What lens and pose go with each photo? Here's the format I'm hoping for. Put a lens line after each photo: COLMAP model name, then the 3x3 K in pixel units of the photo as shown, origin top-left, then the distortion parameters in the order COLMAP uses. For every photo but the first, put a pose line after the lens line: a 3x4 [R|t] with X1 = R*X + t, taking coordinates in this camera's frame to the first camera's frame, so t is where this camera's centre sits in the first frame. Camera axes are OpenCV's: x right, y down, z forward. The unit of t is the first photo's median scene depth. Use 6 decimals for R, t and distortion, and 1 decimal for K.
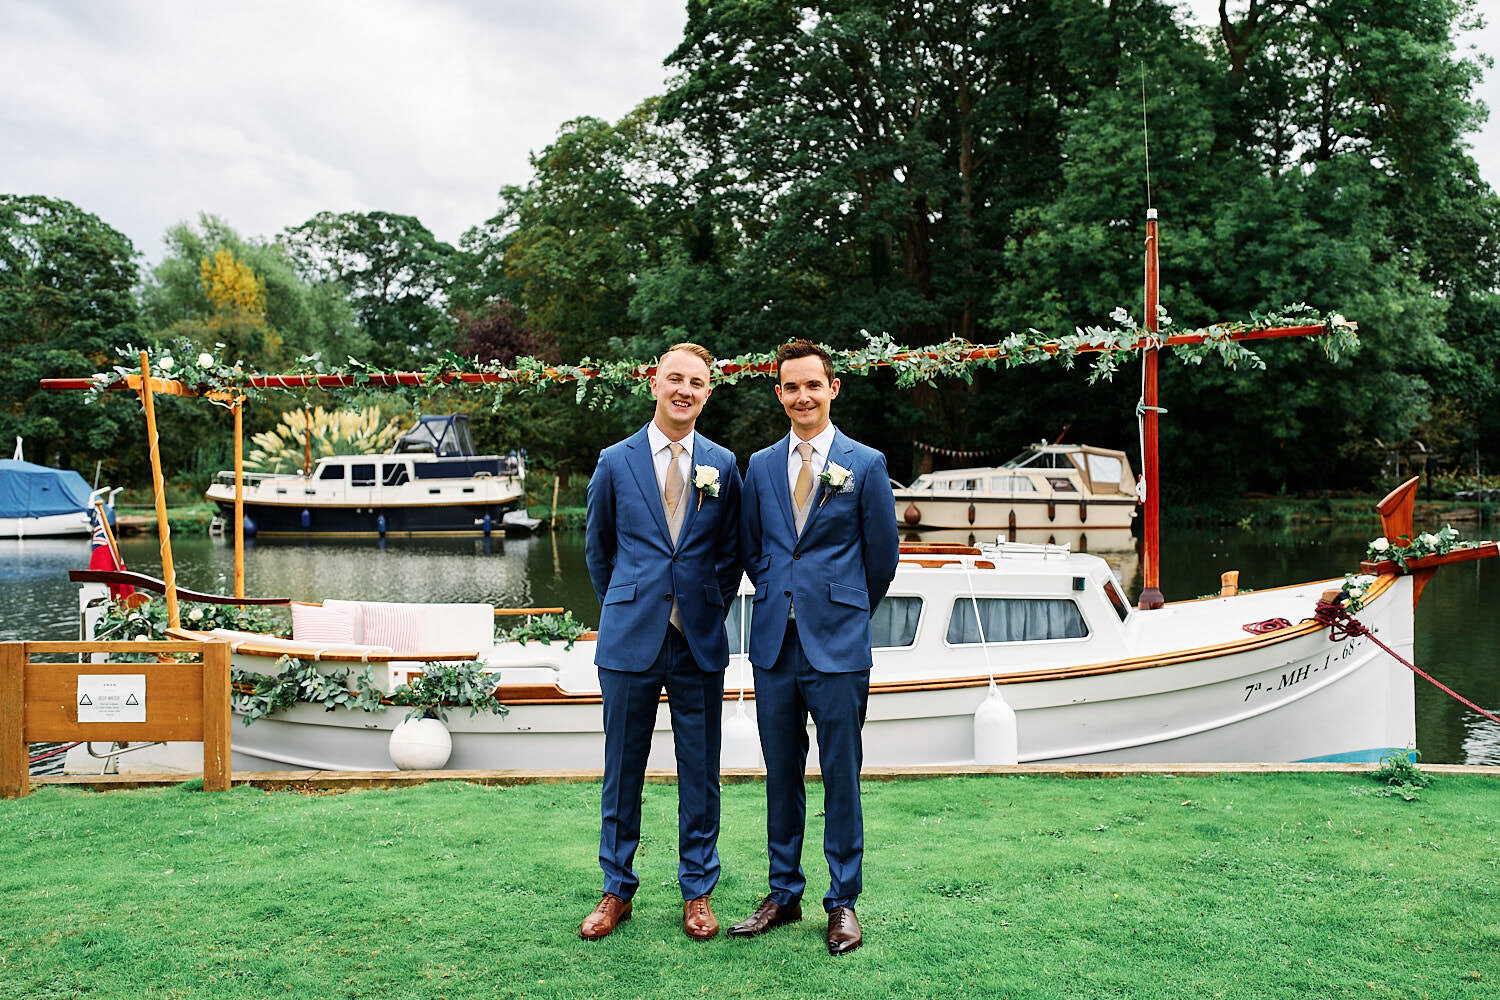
lens RADIAL K [[1472.0, 0, 755.3], [0, 1472.0, 501.7], [0, 0, 1]] dist [-0.044837, 0.152861]
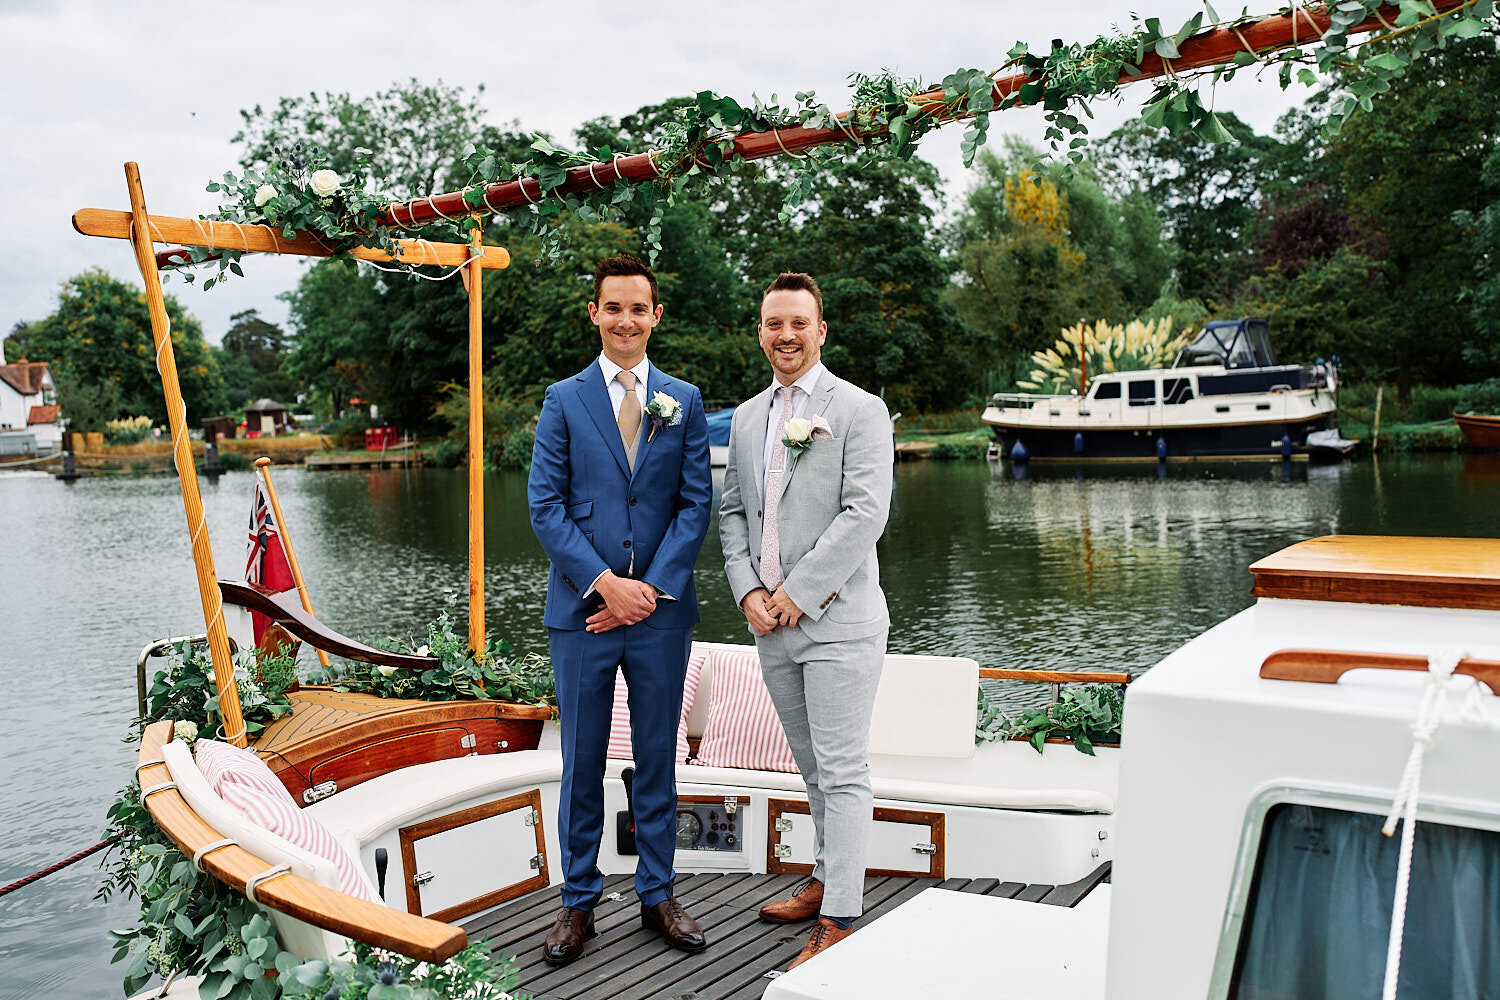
lens RADIAL K [[1446.8, 0, 750.0], [0, 1446.8, 500.0], [0, 0, 1]] dist [-0.046458, 0.155103]
pose [[0.843447, 0.007507, -0.537160, 0.002398], [0.021216, 0.998657, 0.047269, 0.000246], [0.536793, -0.051266, 0.842155, 0.123927]]
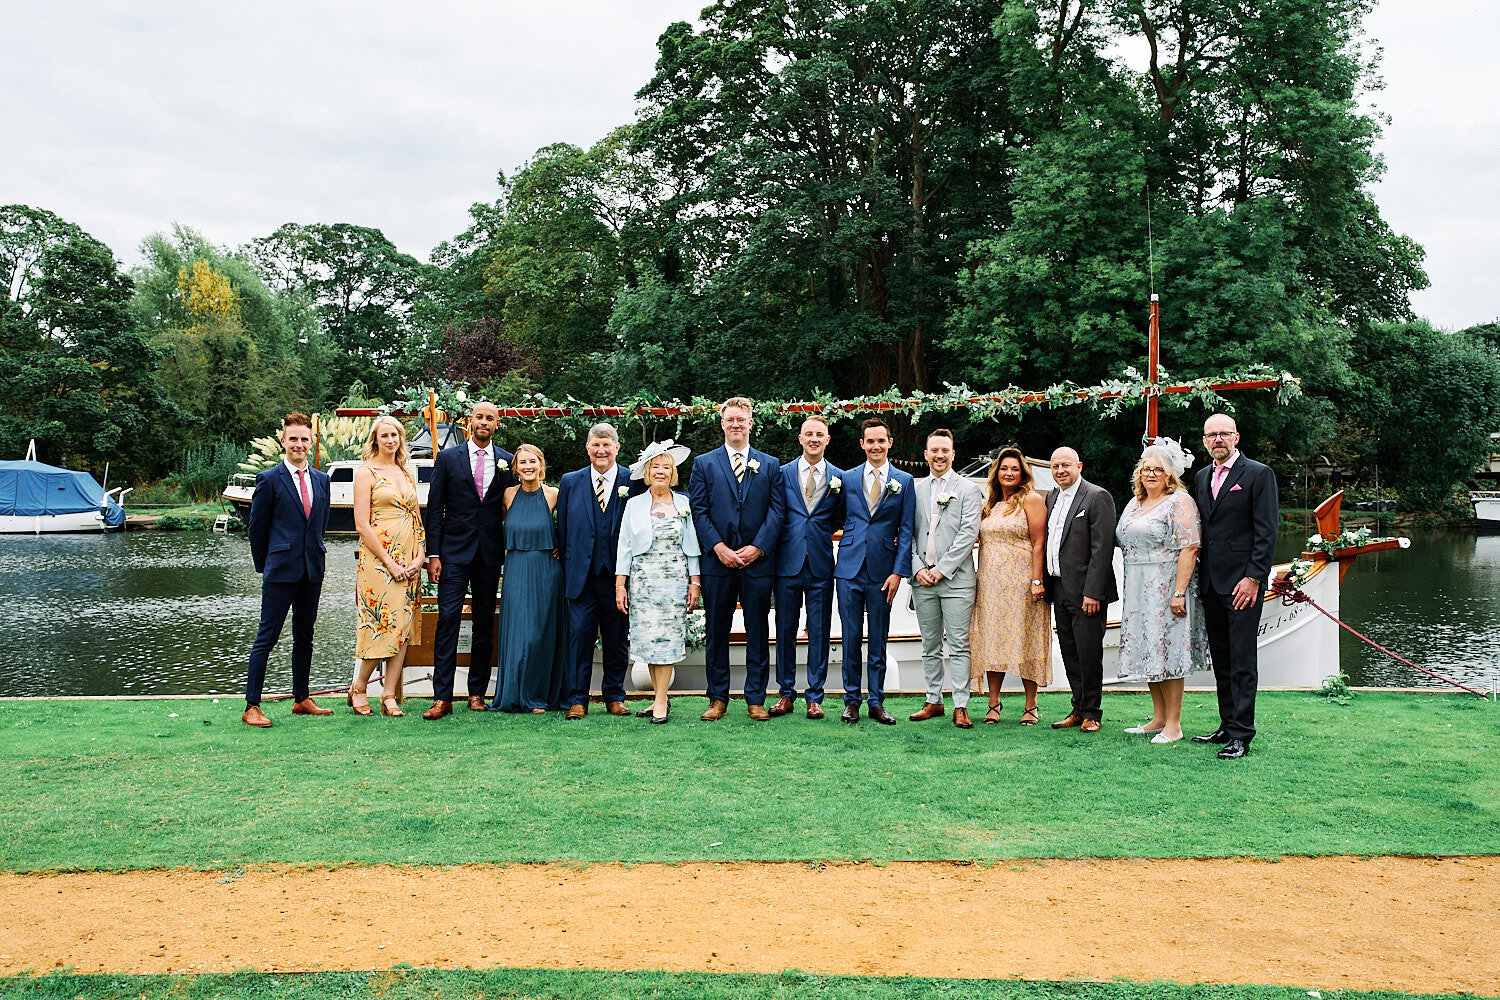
lens RADIAL K [[1446.8, 0, 750.0], [0, 1446.8, 500.0], [0, 0, 1]] dist [-0.046458, 0.155103]
pose [[0.998788, 0.008200, 0.048533, -0.032907], [-0.007980, 0.999957, -0.004743, 0.000525], [-0.048570, 0.004350, 0.998810, -0.062830]]
